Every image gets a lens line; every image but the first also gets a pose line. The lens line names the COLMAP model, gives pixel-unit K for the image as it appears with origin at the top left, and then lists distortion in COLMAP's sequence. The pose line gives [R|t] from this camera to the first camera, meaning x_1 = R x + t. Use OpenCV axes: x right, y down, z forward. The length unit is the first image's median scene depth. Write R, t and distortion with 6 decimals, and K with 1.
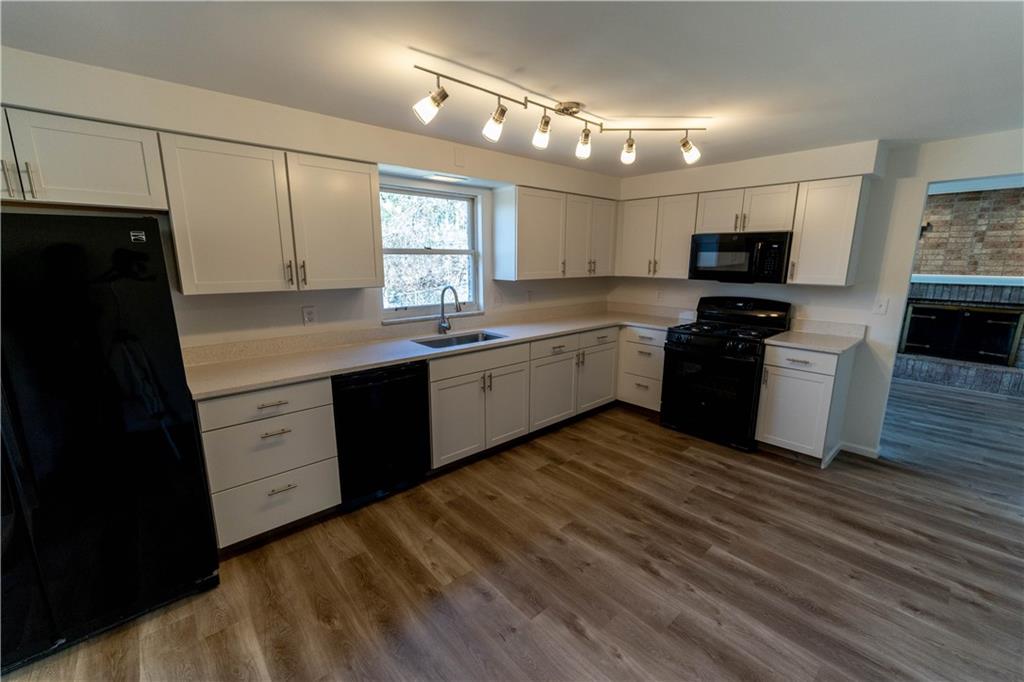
lens RADIAL K [[421.6, 0, 512.0], [0, 421.6, 341.0], [0, 0, 1]] dist [0.001247, 0.000084]
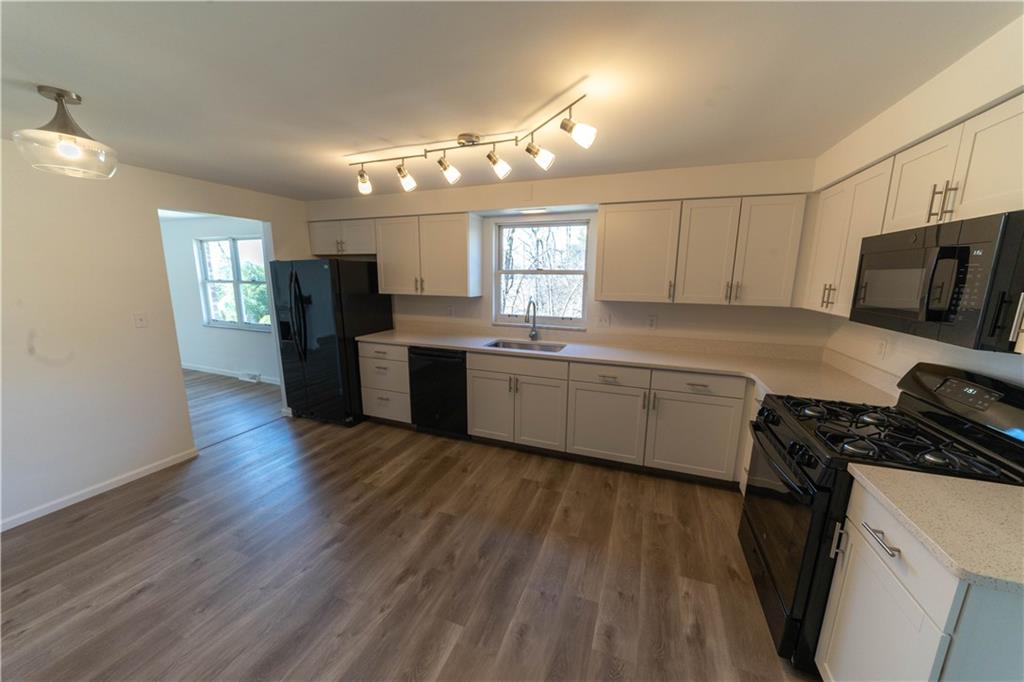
lens RADIAL K [[356.6, 0, 512.0], [0, 356.6, 341.0], [0, 0, 1]] dist [-0.016600, 0.000012]
pose [[0.458673, 0.161572, -0.873793, 0.773652], [-0.181765, 0.979598, 0.085724, -0.101476], [0.869816, 0.119506, 0.478684, 0.518160]]
